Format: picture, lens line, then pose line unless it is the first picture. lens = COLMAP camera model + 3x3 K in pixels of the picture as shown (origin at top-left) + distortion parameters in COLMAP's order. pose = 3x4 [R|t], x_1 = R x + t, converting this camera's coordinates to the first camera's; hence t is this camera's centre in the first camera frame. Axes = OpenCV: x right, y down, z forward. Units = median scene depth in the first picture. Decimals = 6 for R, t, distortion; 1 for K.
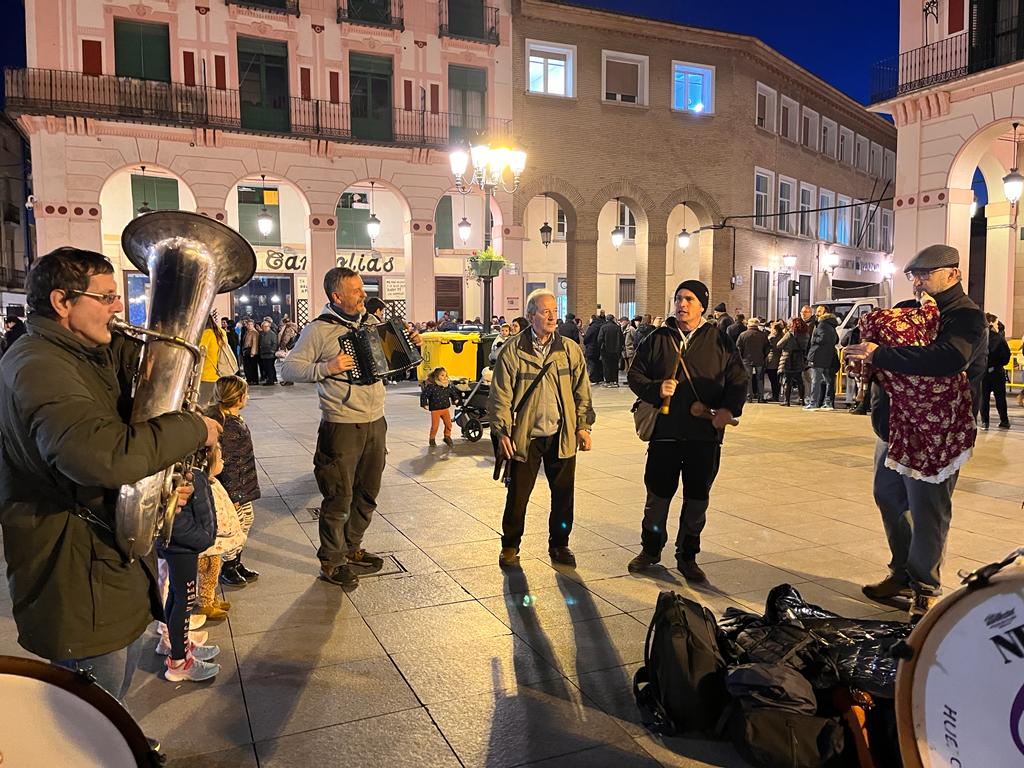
lens RADIAL K [[775.4, 0, 503.6], [0, 775.4, 383.6], [0, 0, 1]] dist [0.070130, -0.088512]
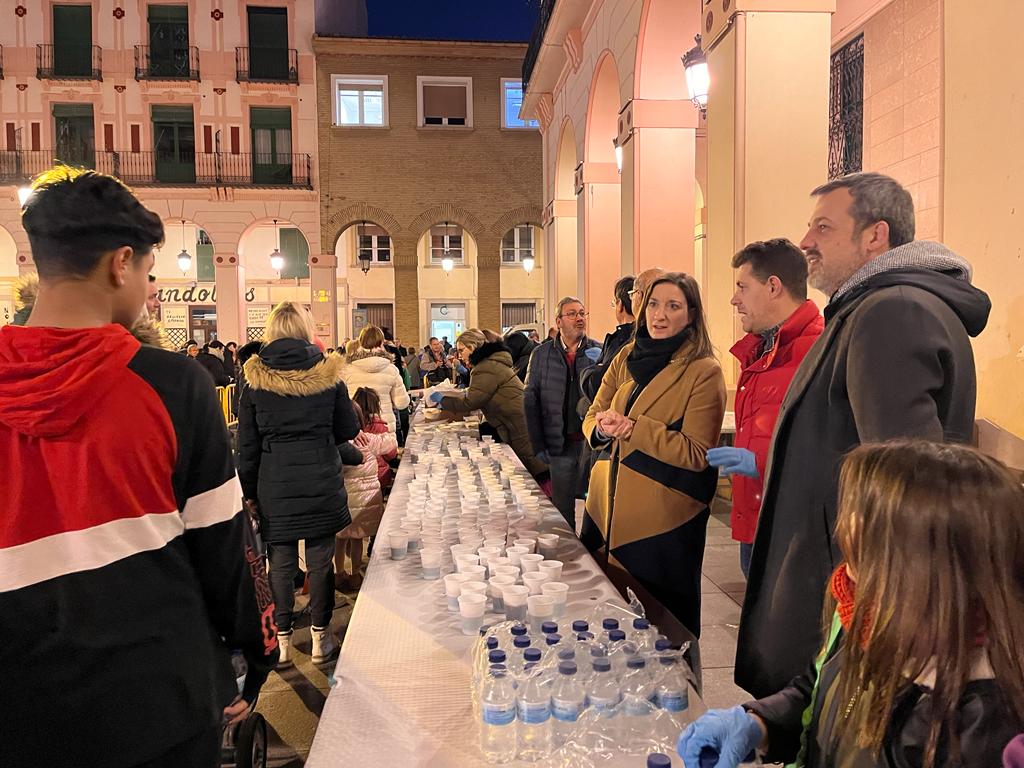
lens RADIAL K [[670.8, 0, 531.1], [0, 670.8, 384.2], [0, 0, 1]] dist [-0.001735, -0.012209]
pose [[0.948199, 0.019234, -0.317094, 0.577384], [-0.025301, 0.999567, -0.015026, -0.027101], [0.316668, 0.022270, 0.948275, 0.263628]]
